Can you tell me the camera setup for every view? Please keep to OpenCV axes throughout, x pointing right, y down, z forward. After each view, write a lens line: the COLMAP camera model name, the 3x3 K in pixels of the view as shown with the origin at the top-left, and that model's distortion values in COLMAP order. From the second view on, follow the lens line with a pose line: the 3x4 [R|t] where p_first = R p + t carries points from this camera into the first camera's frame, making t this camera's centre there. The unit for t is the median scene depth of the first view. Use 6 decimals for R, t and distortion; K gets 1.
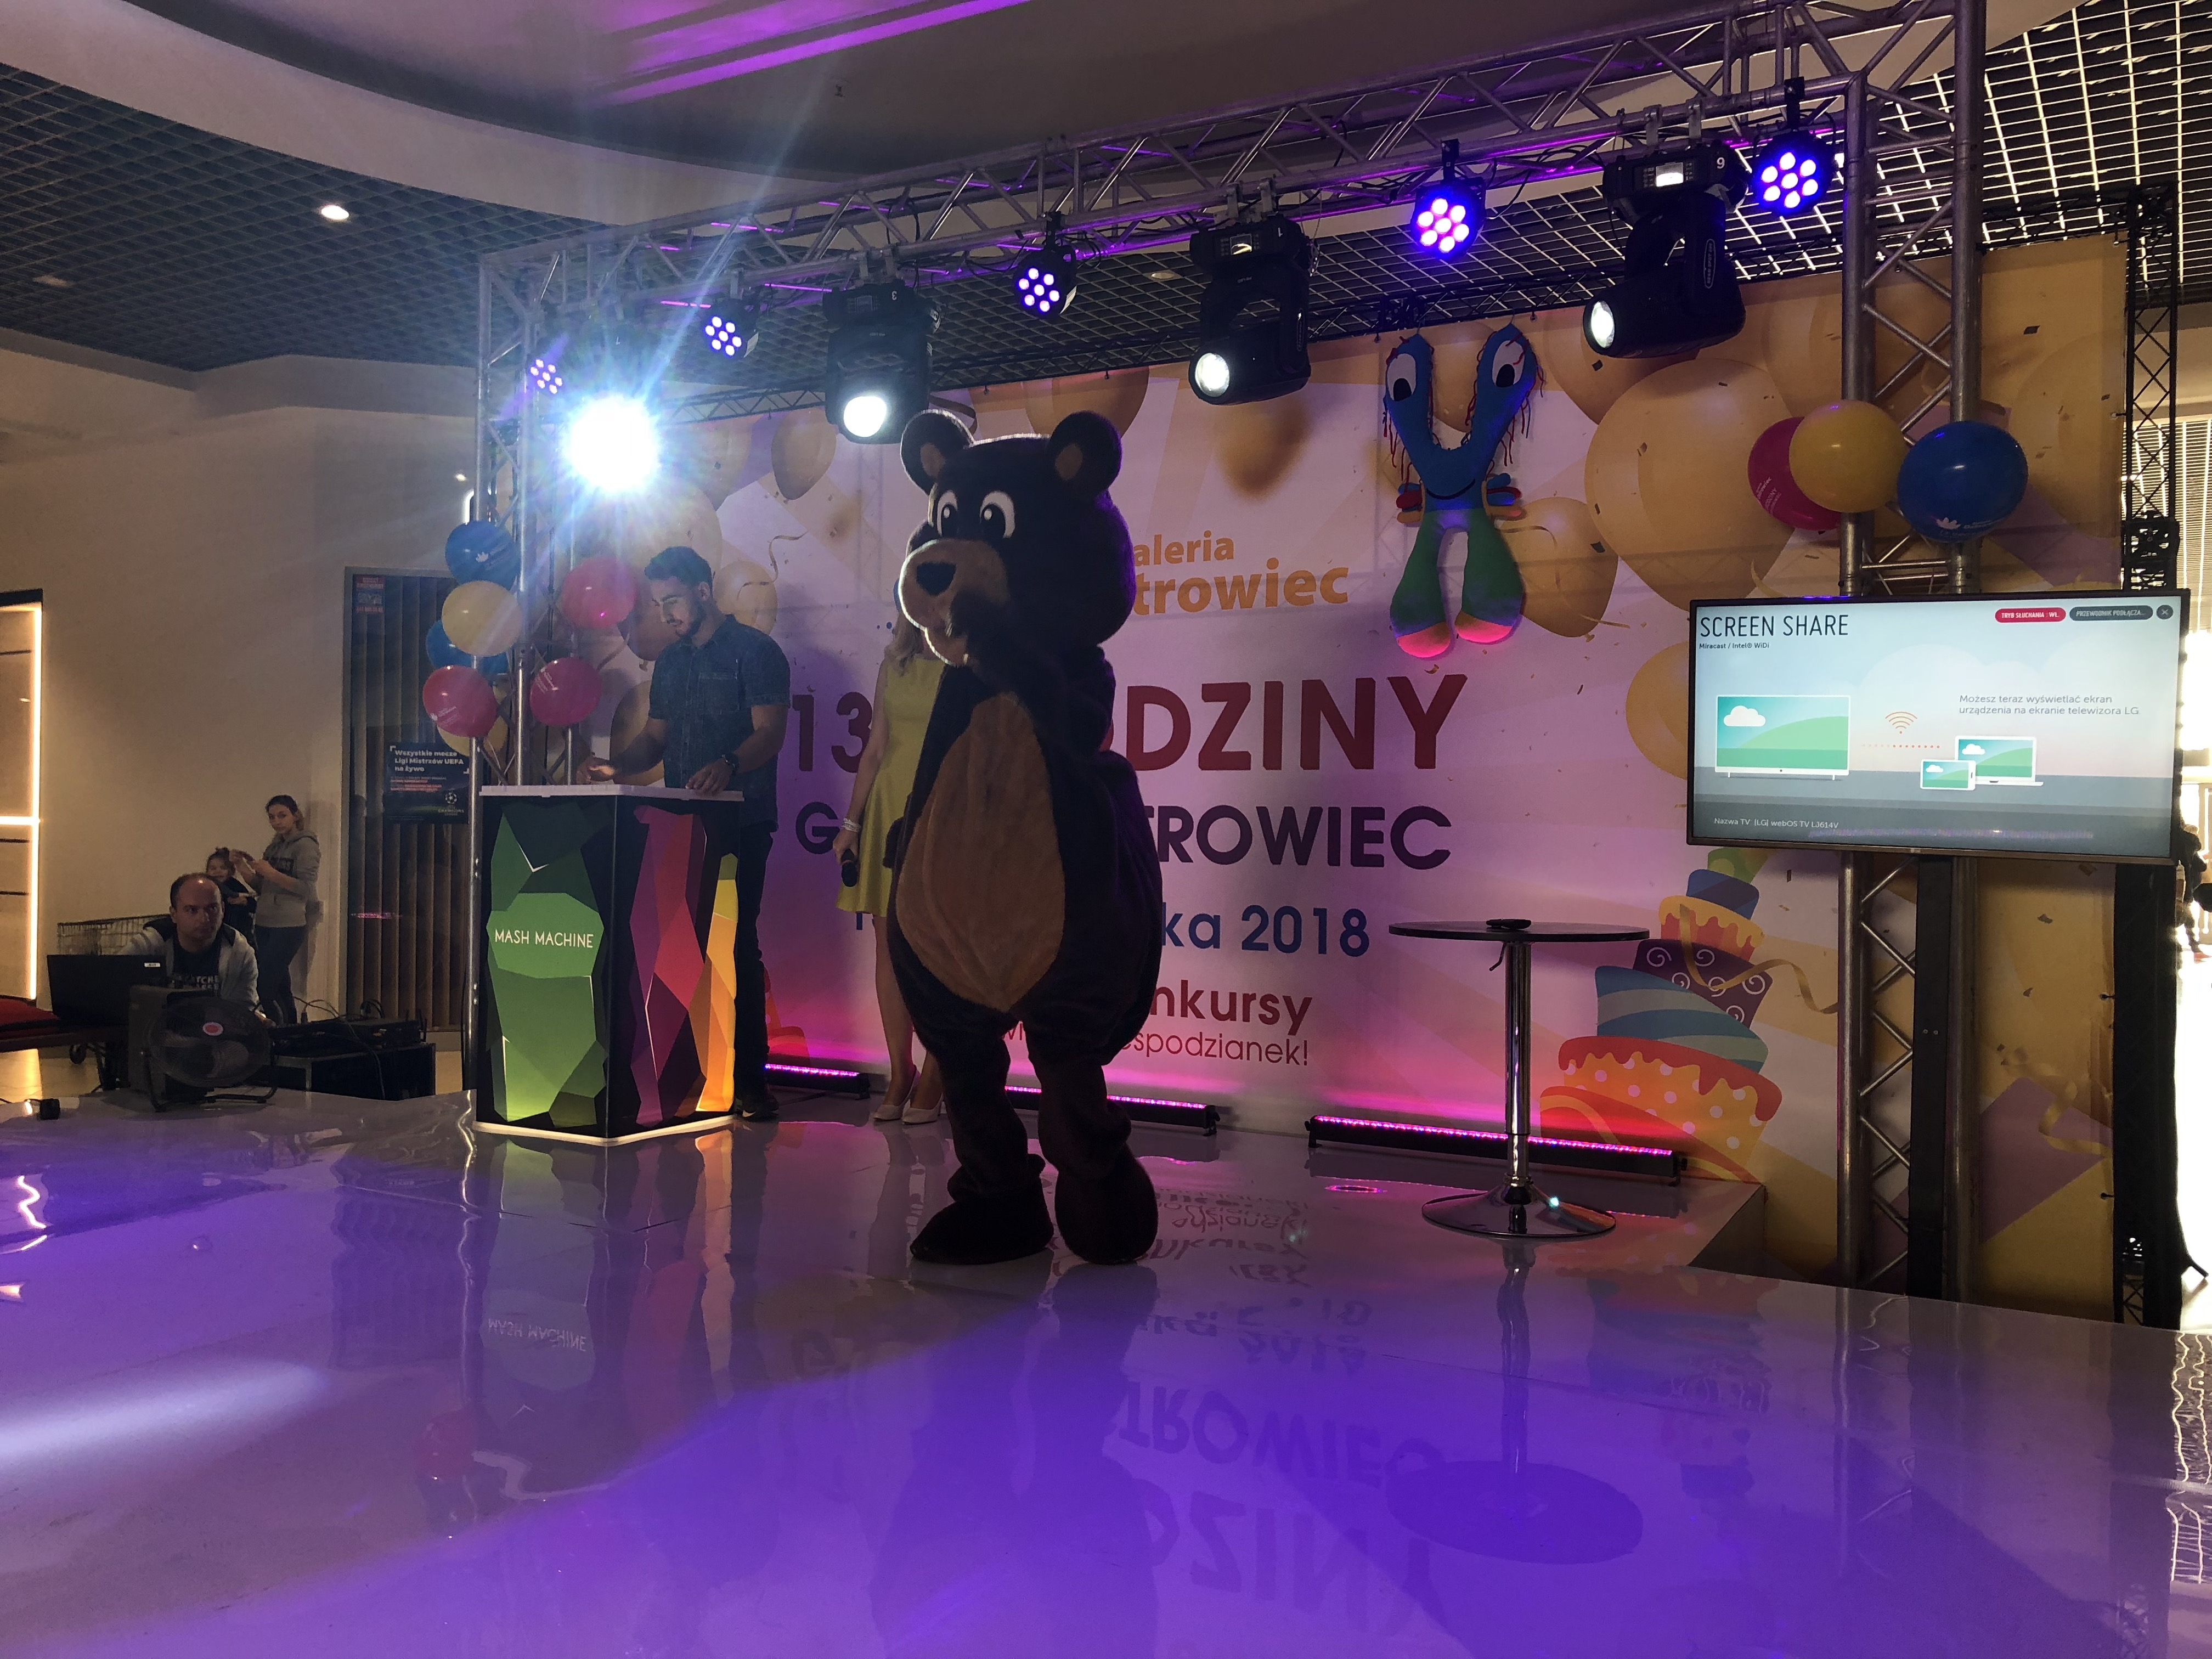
lens RADIAL K [[1796.6, 0, 1082.5], [0, 1796.6, 825.7], [0, 0, 1]] dist [0.149909, -0.290289]
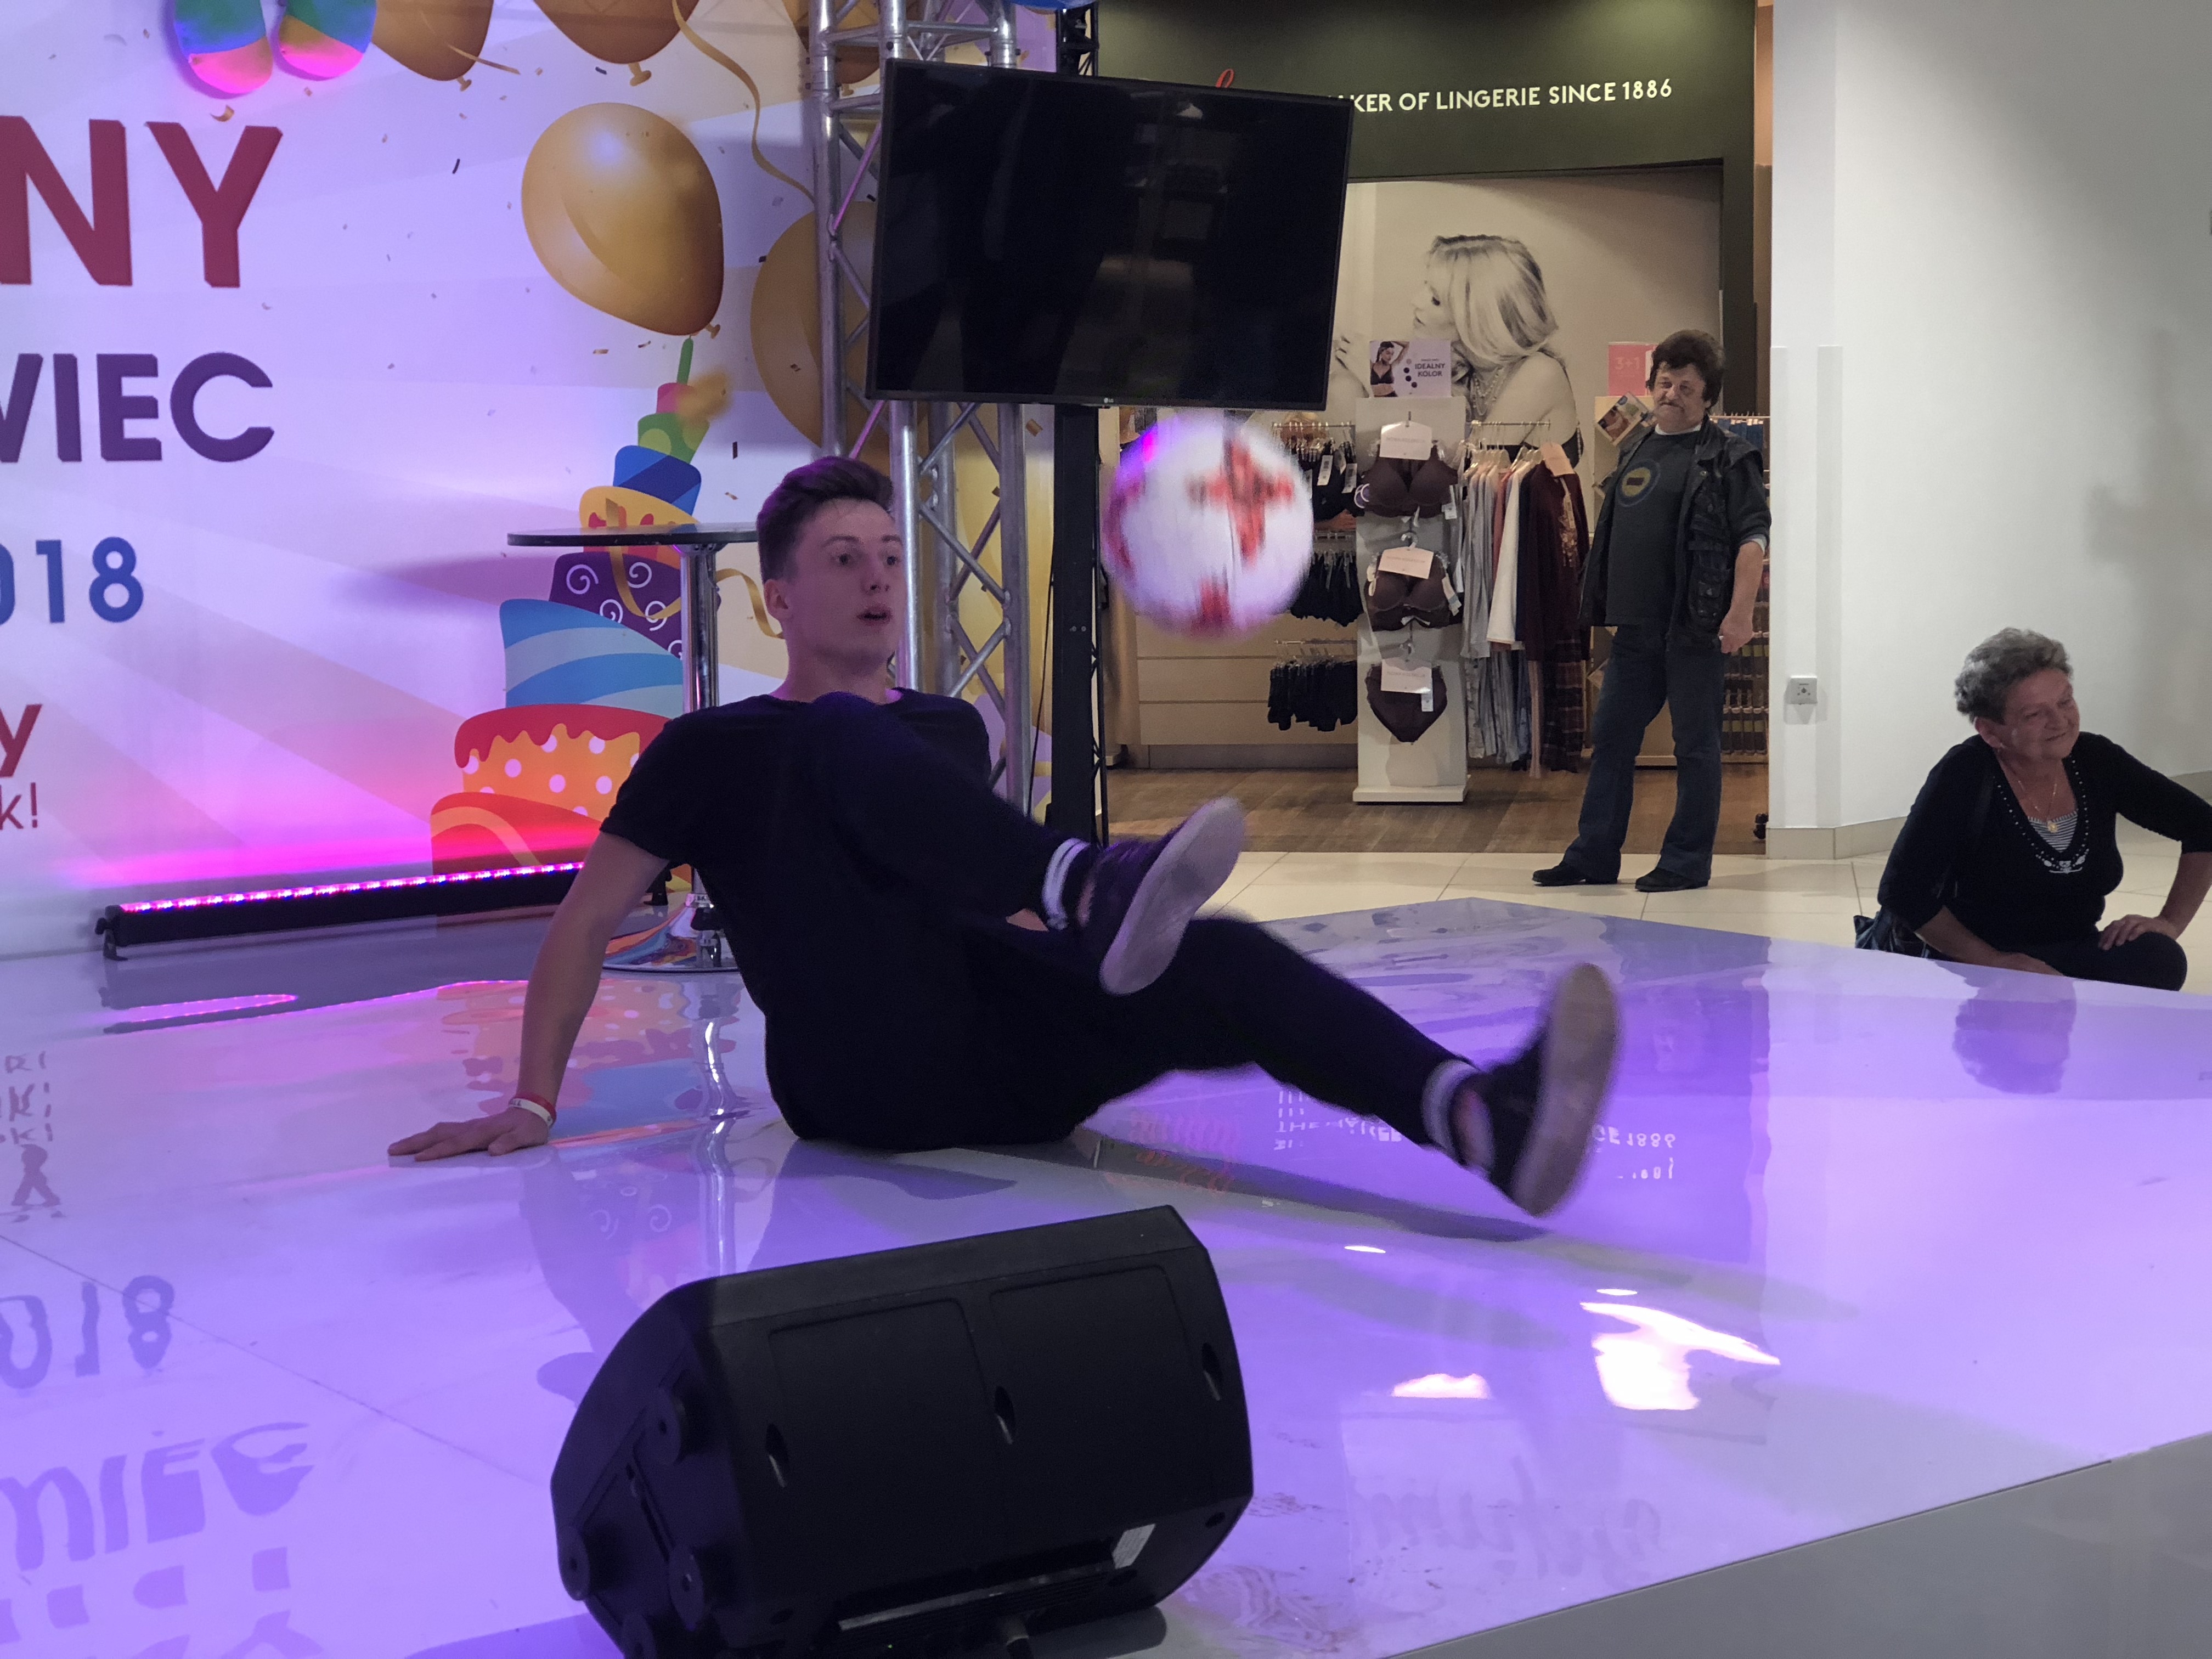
lens RADIAL K [[3659.0, 0, 1082.2], [0, 3659.0, 844.3], [0, 0, 1]] dist [-0.079500, 1.010568]
pose [[0.420103, -0.118732, 0.899676, -0.745354], [0.019271, 0.992348, 0.121963, 0.007644], [-0.907272, -0.033899, 0.419176, 0.240072]]
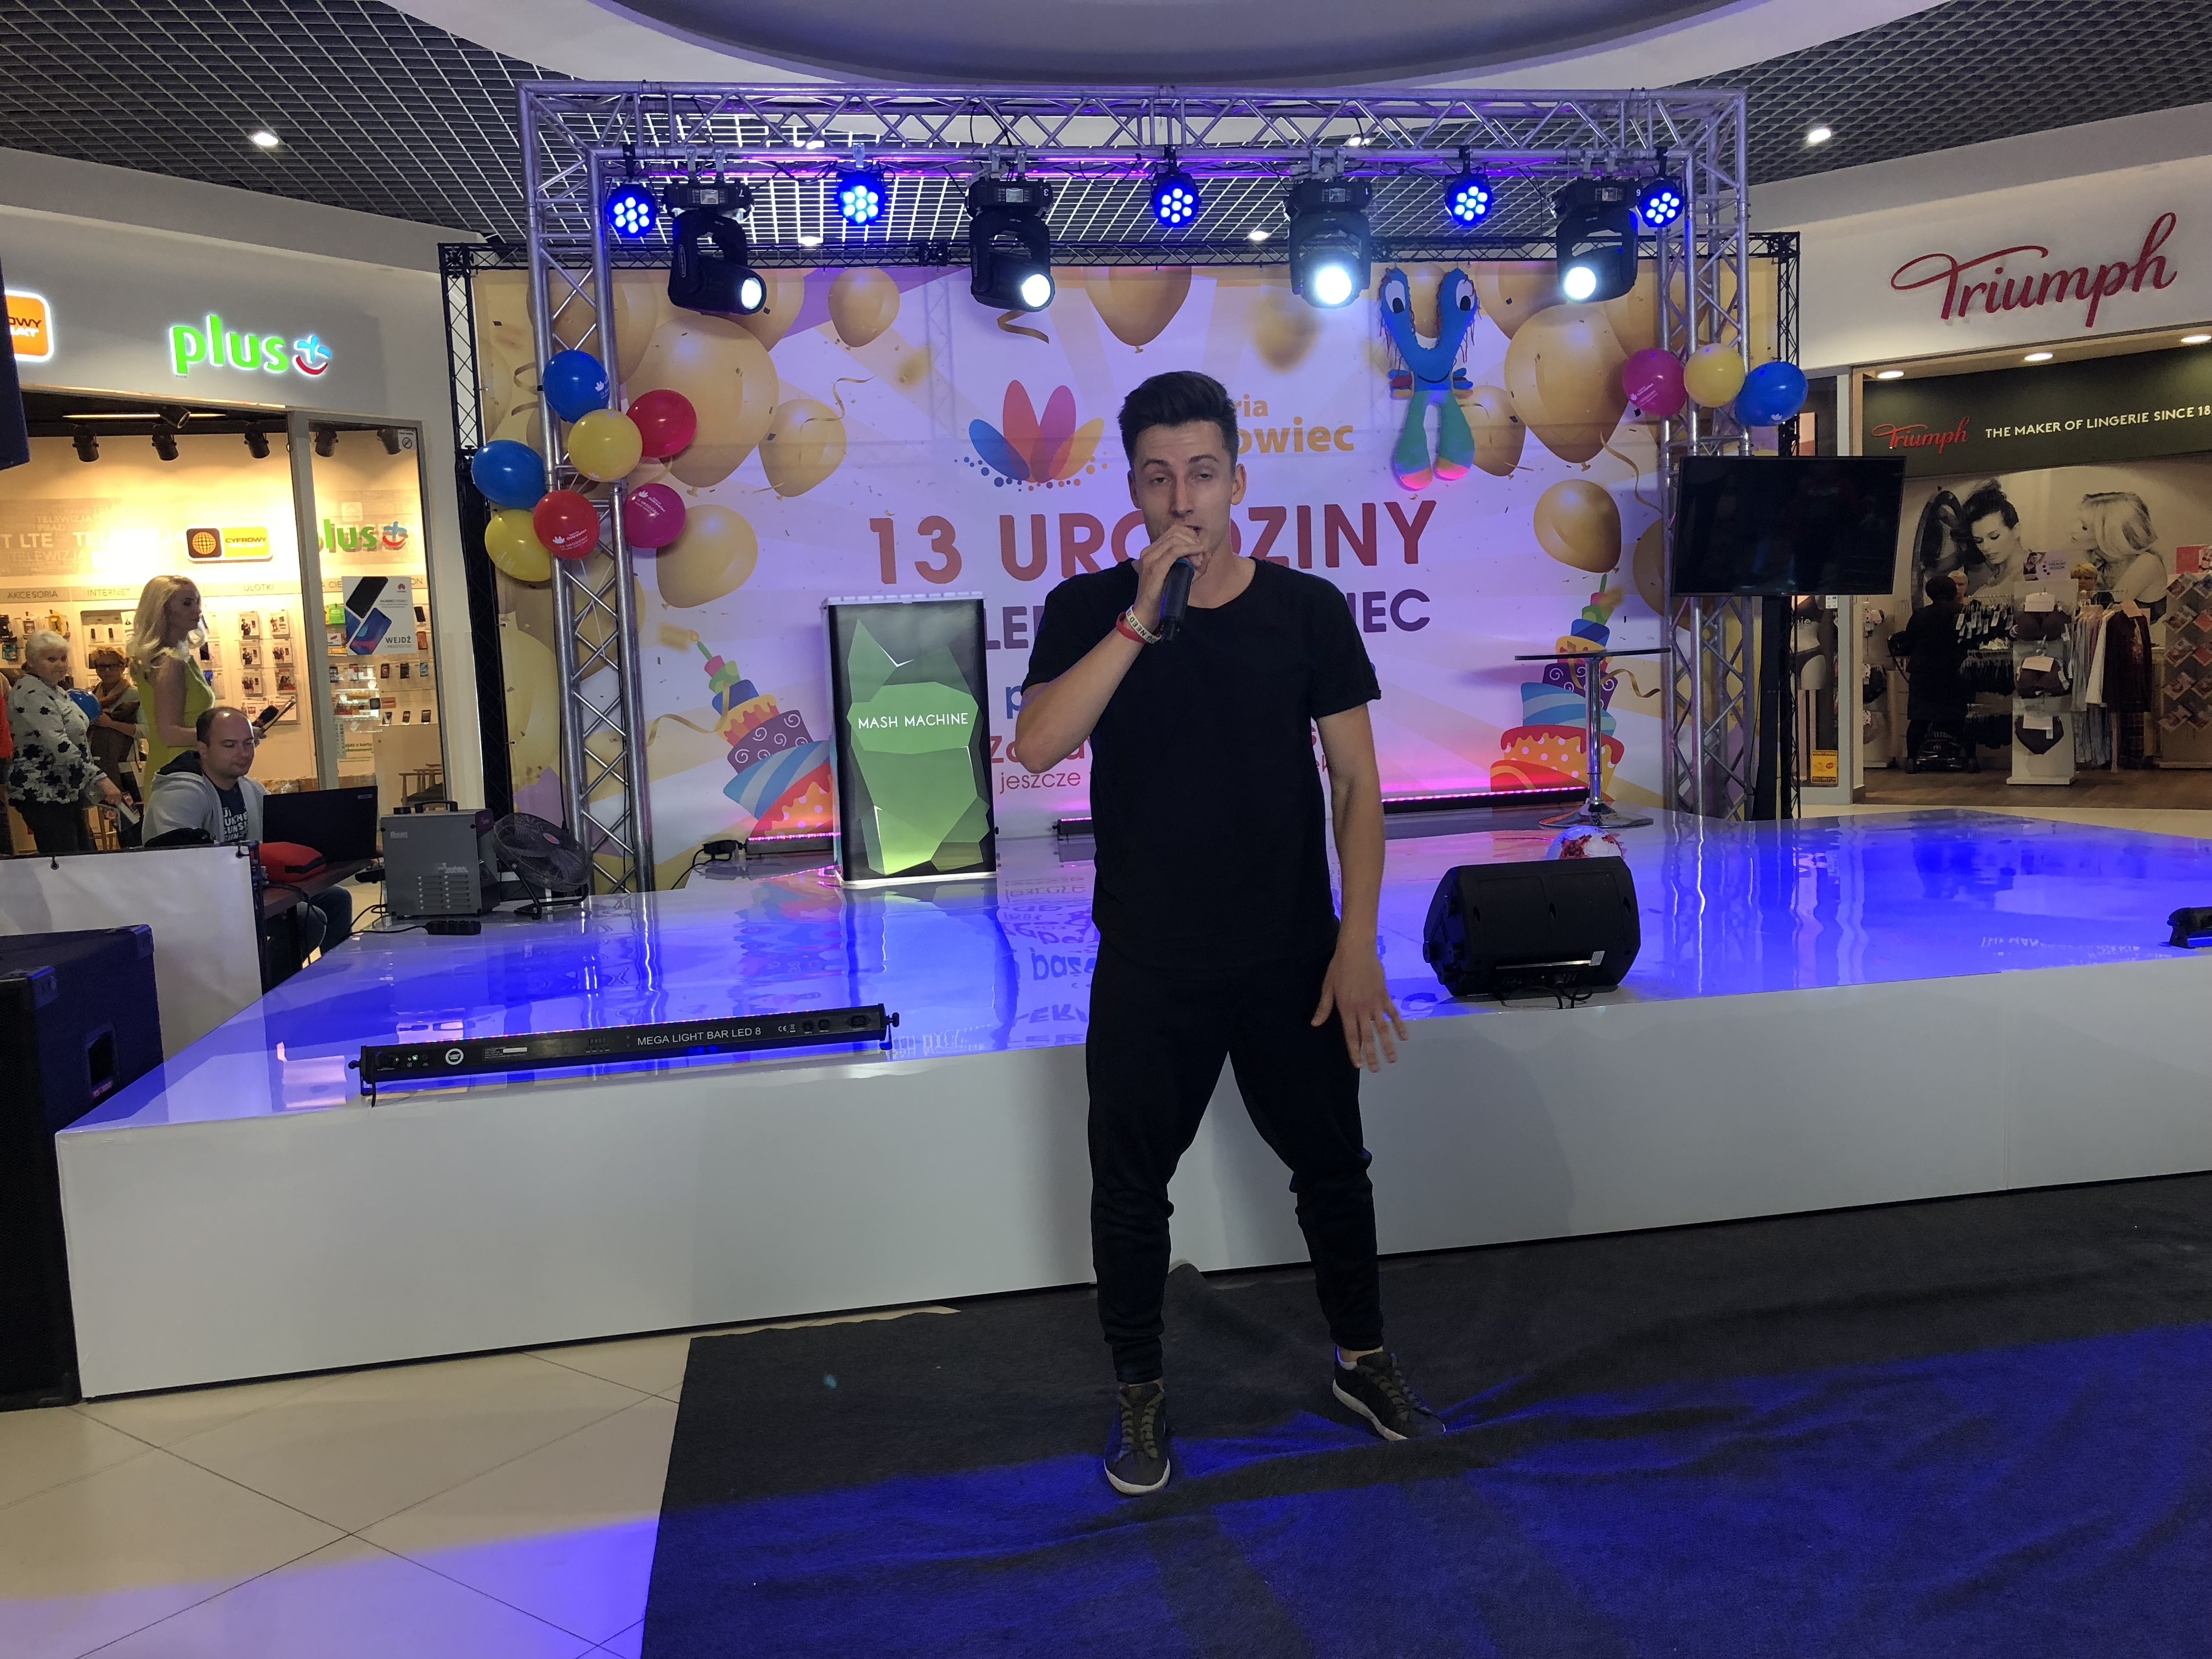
lens RADIAL K [[1809.7, 0, 1086.6], [0, 1809.7, 839.7], [0, 0, 1]] dist [0.086830, -0.121645]
pose [[0.769205, -0.114046, 0.628743, -0.960964], [0.053695, 0.992000, 0.114246, 0.008537], [-0.636742, -0.054118, 0.769175, -0.006232]]
